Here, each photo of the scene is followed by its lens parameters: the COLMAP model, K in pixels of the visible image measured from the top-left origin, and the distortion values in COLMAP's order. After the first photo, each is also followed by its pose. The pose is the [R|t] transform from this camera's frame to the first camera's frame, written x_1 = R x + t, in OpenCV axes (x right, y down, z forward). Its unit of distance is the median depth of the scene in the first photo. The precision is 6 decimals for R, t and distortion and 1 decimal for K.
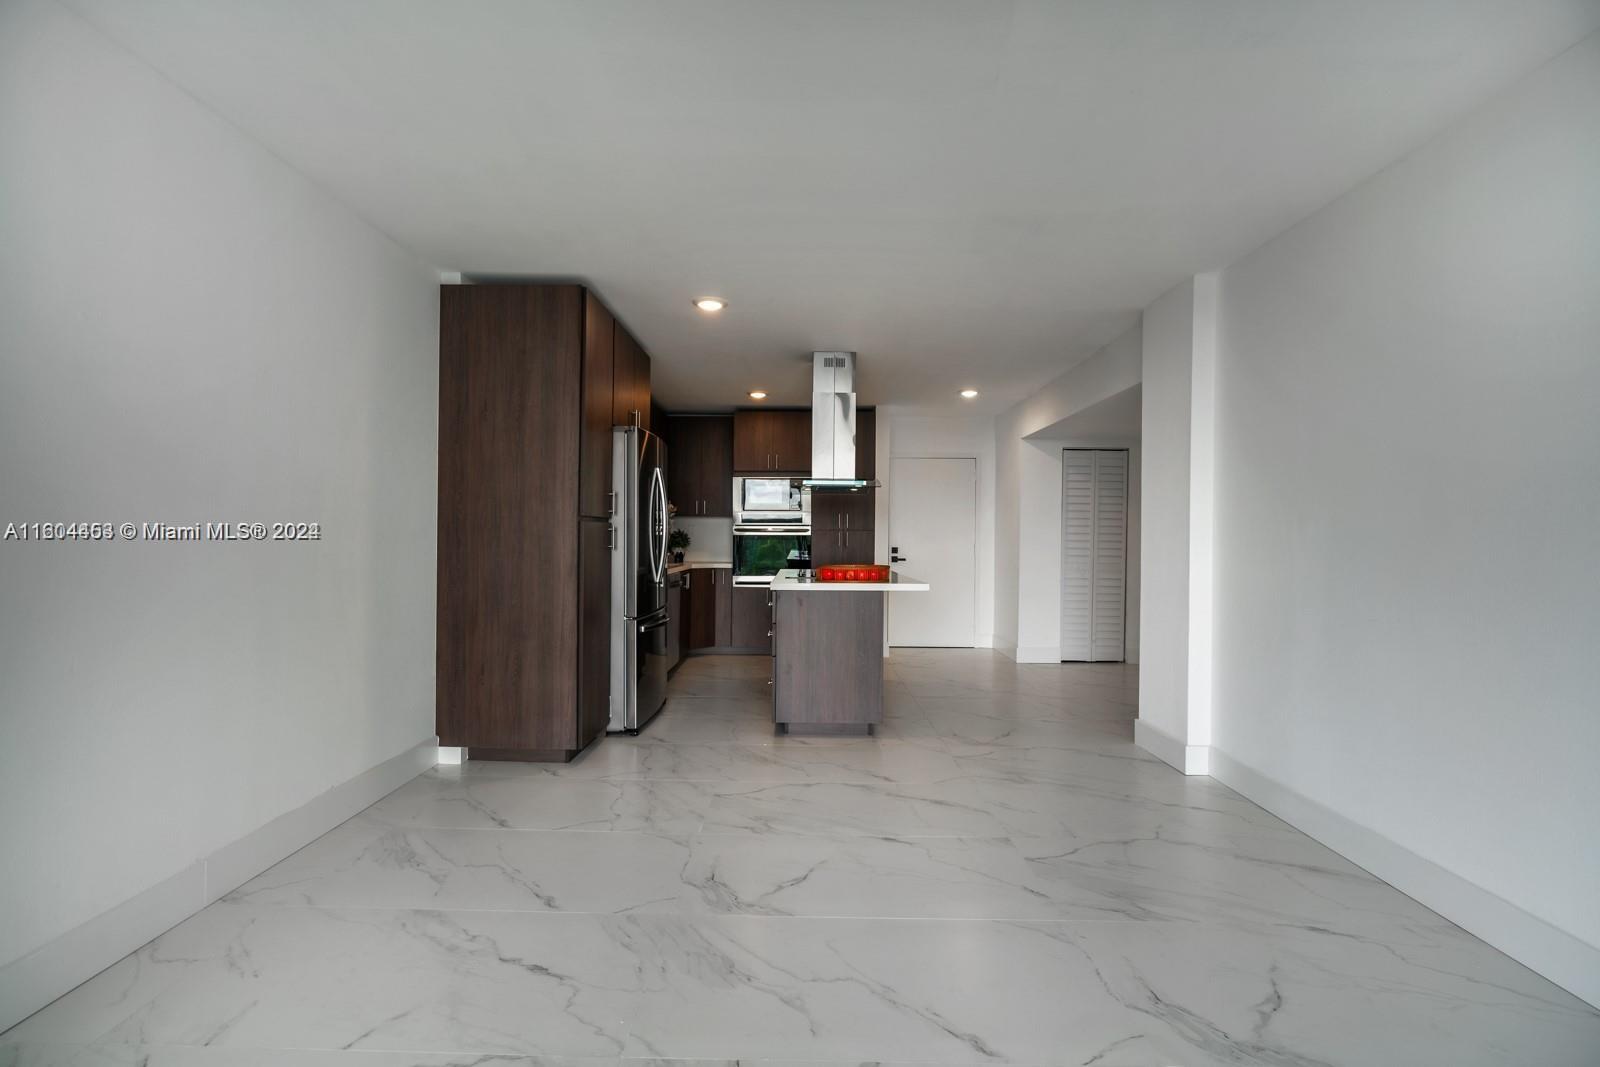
lens RADIAL K [[717.0, 0, 800.0], [0, 717.0, 533.5], [0, 0, 1]] dist [0.005161, 0.000536]
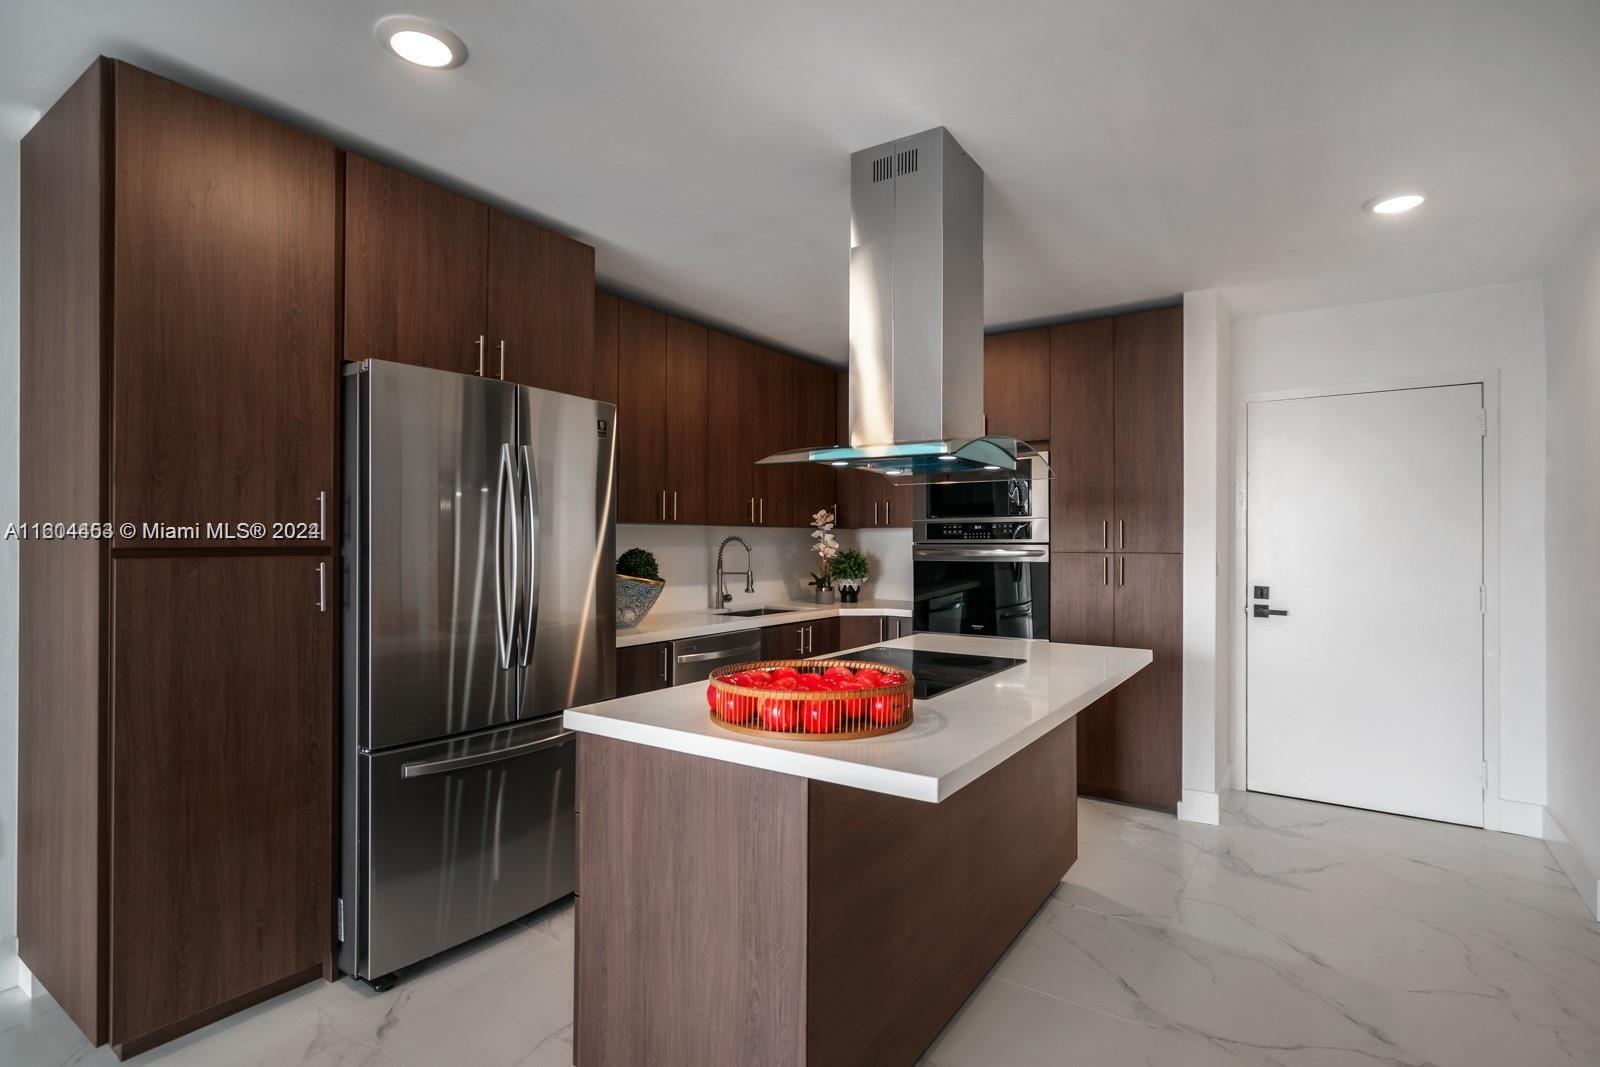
lens RADIAL K [[785.6, 0, 800.0], [0, 785.6, 533.5], [0, 0, 1]] dist [0.000600, 0.000352]
pose [[0.827804, -0.010242, -0.560924, 0.178764], [0.006270, 0.999940, -0.009004, -0.013610], [0.560983, 0.003936, 0.827818, 0.408812]]
